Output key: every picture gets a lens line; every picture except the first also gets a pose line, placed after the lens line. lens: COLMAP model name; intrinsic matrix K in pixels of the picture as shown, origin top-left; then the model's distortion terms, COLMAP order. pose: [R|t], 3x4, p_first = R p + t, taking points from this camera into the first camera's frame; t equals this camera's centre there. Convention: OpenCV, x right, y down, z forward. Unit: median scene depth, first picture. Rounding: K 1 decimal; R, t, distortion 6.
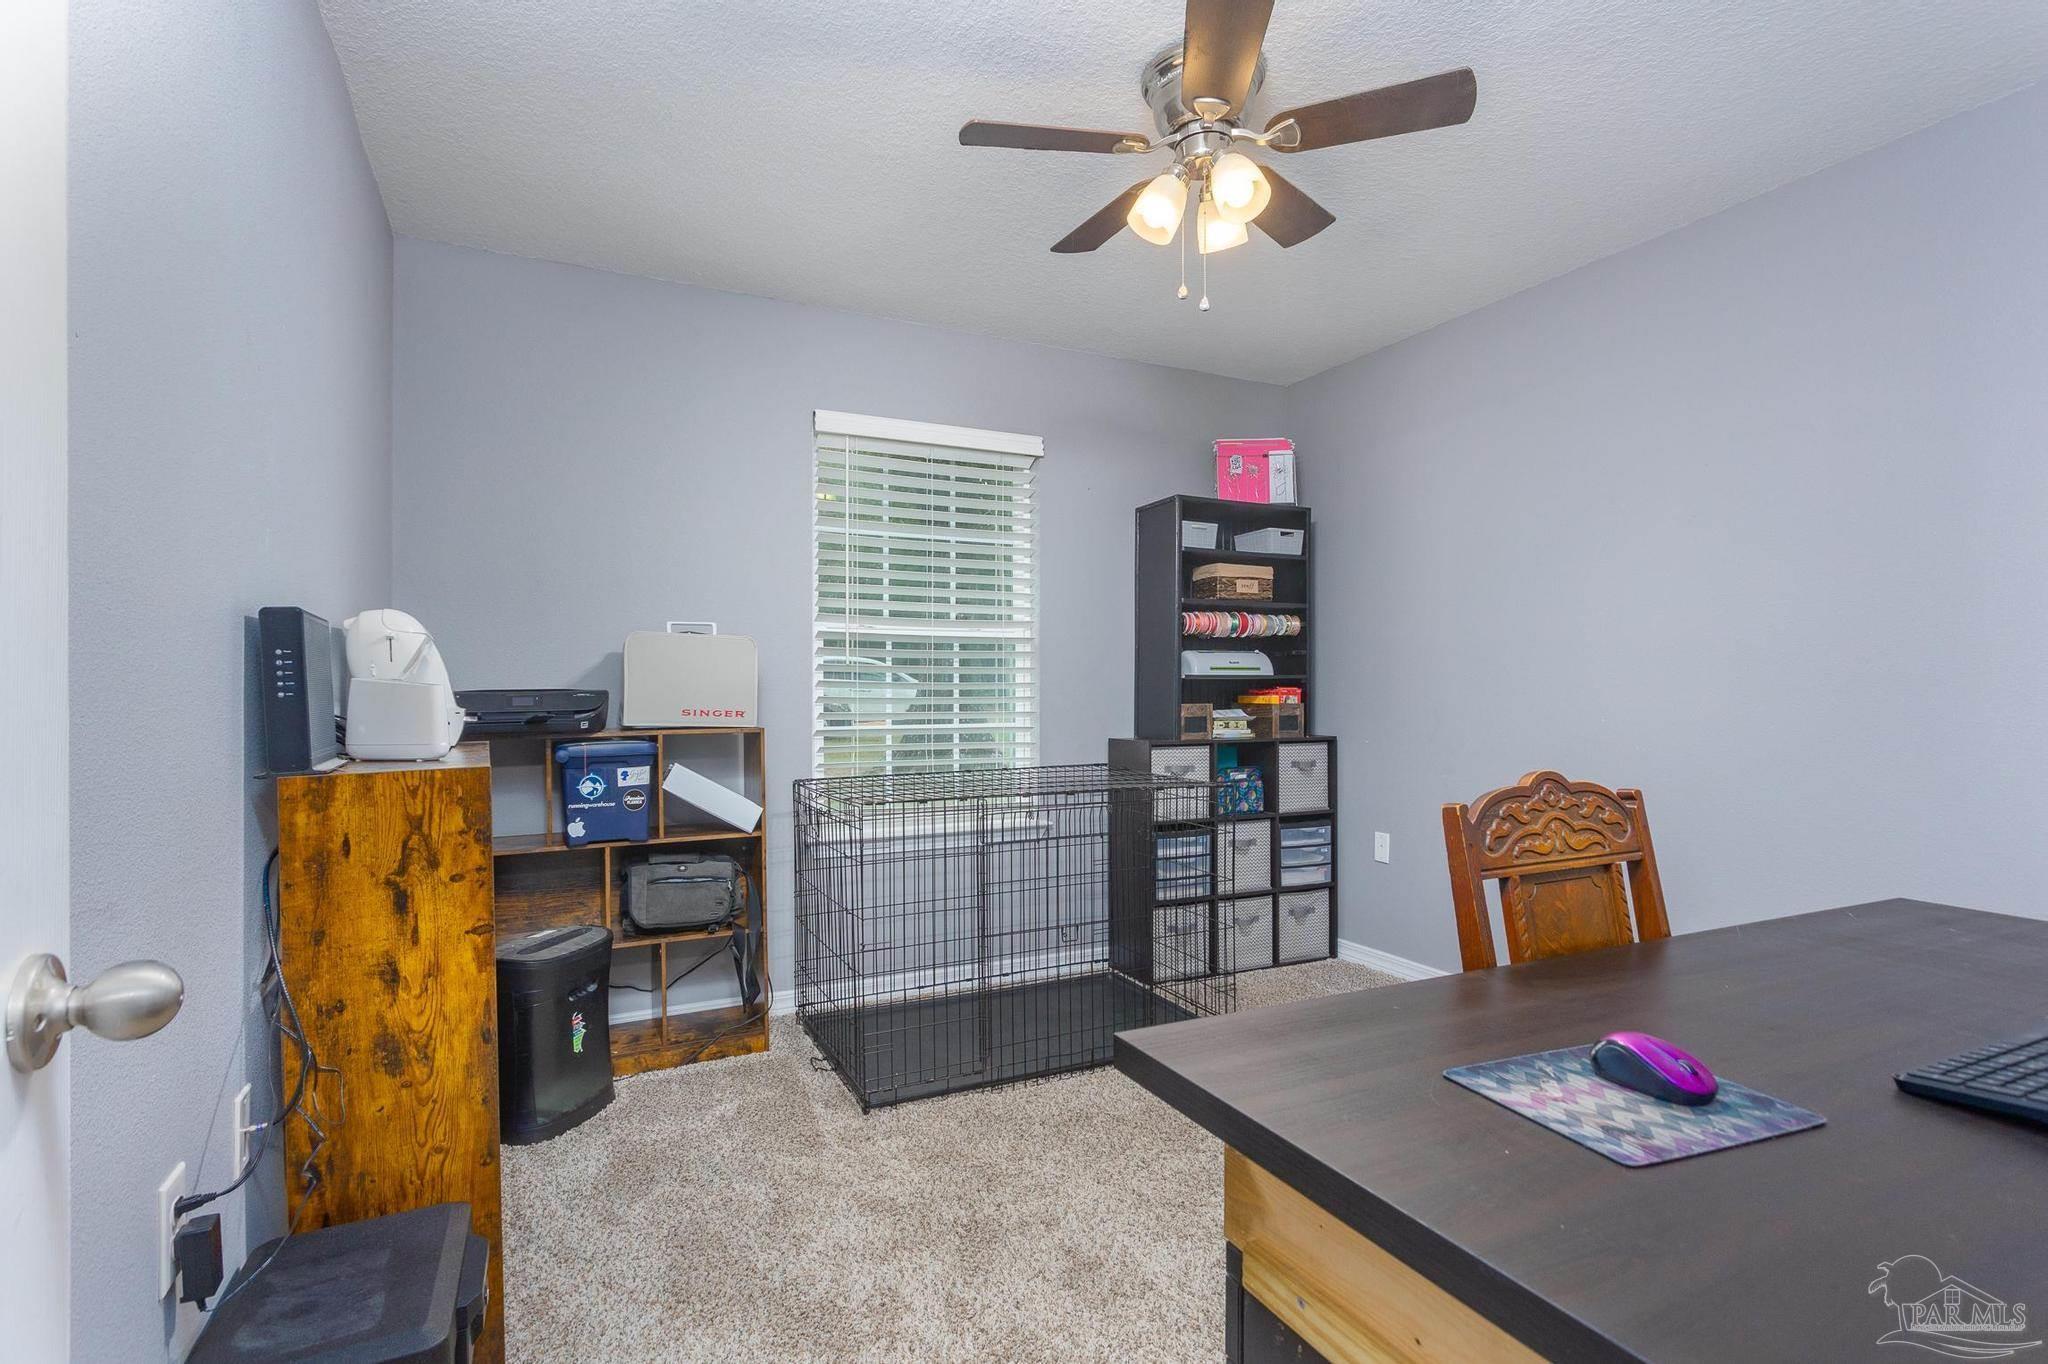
lens RADIAL K [[990.9, 0, 1024.3], [0, 990.9, 690.8], [0, 0, 1]] dist [-0.001949, 0.007113]
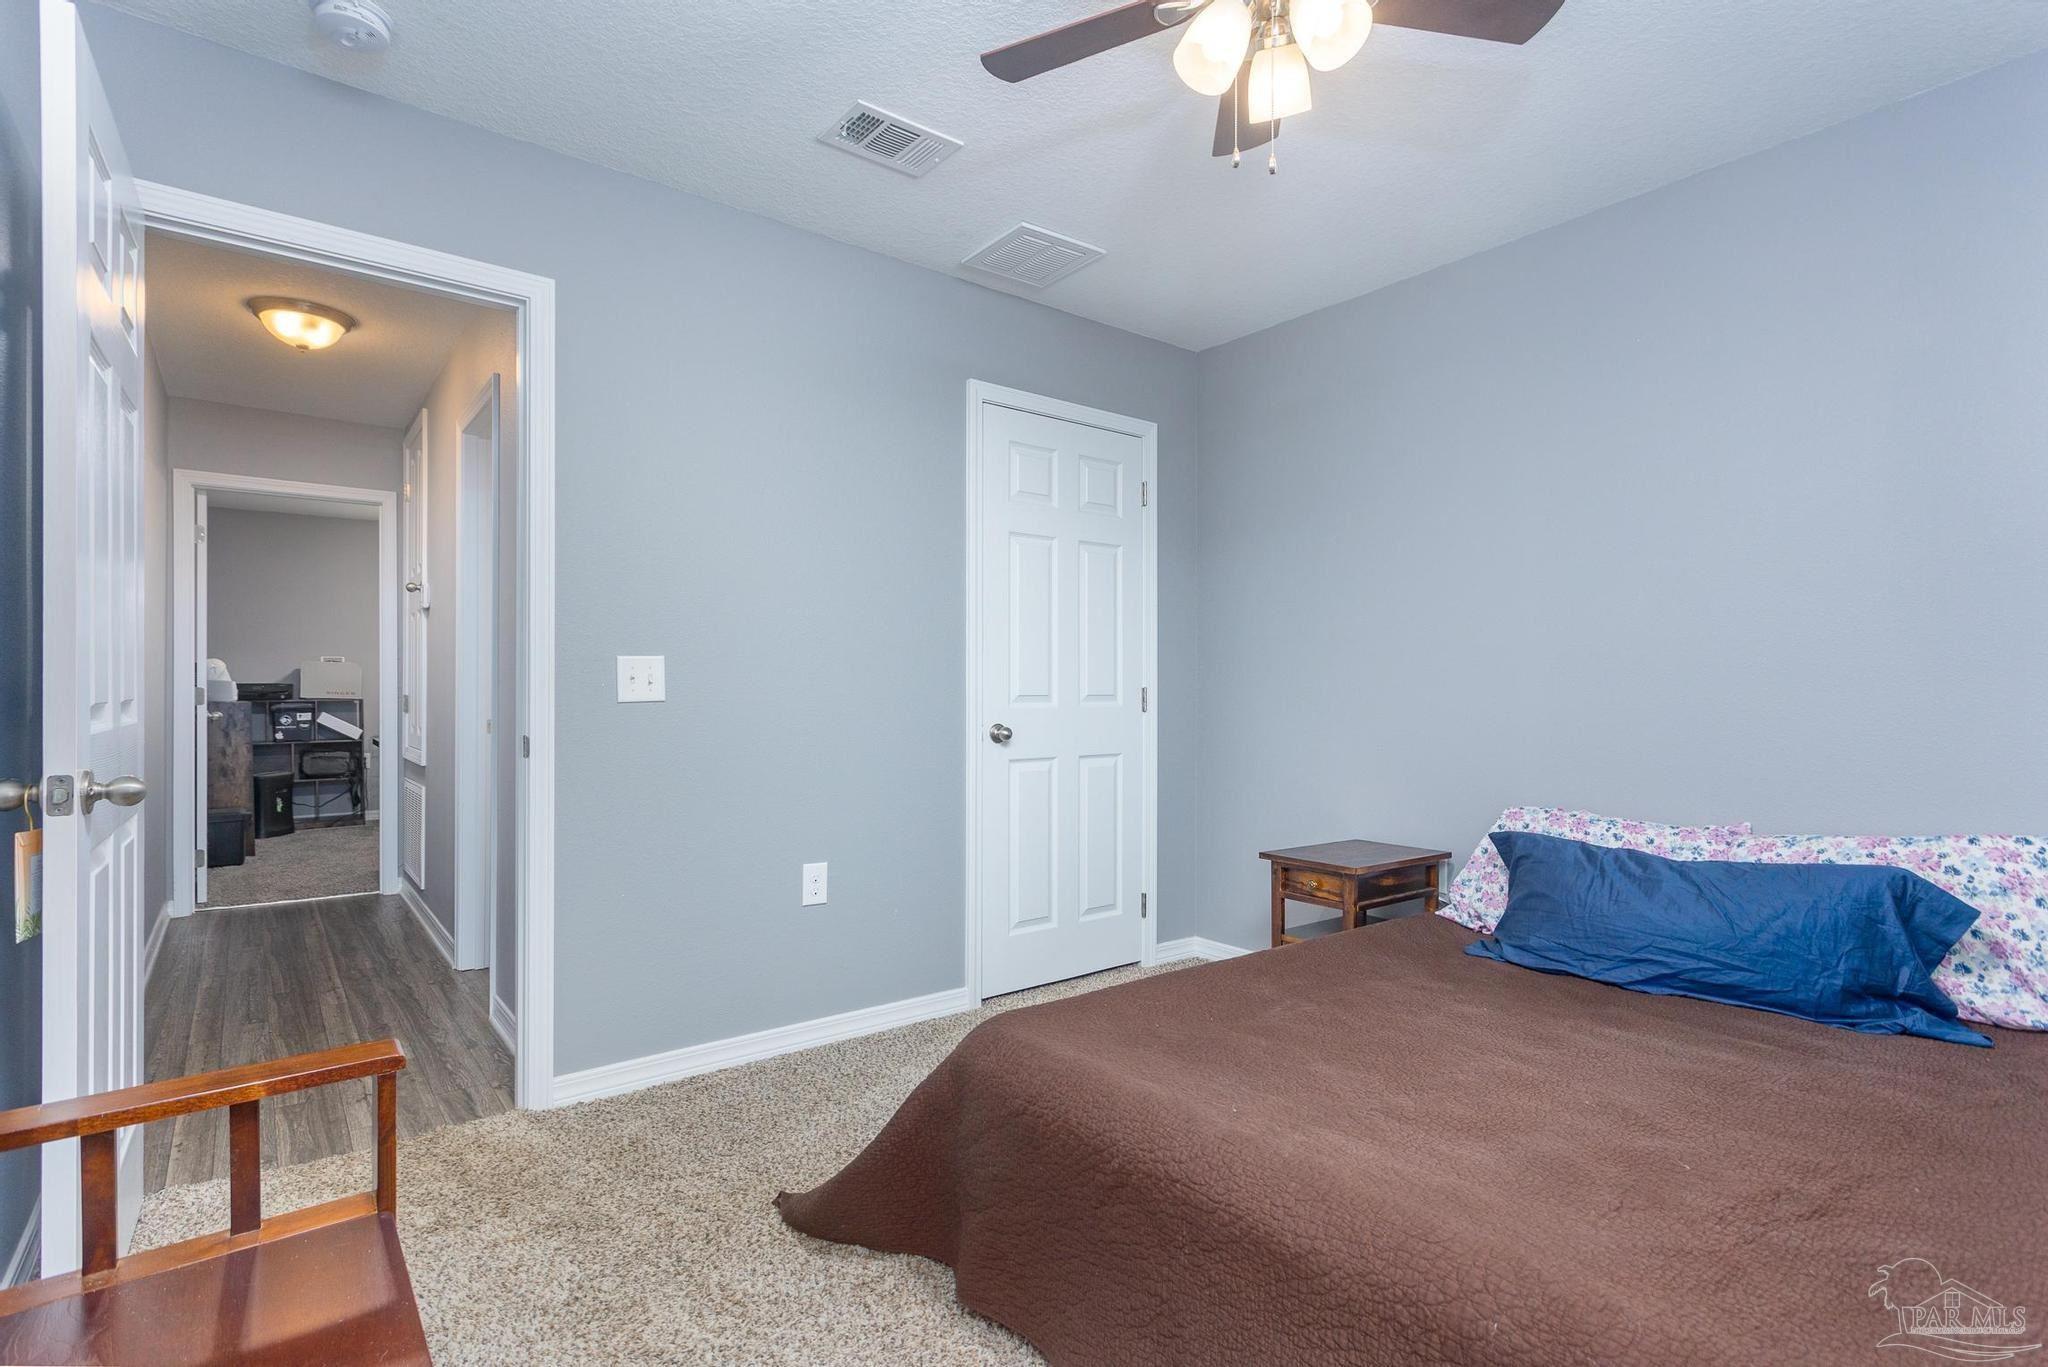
lens RADIAL K [[990.9, 0, 1026.3], [0, 990.9, 684.6], [0, 0, 1]] dist [-0.001949, 0.007113]
pose [[0.978355, 0.004888, 0.206876, 0.954126], [-0.003766, 0.999976, -0.005817, 0.009157], [-0.206899, 0.004912, 0.978350, -2.012379]]
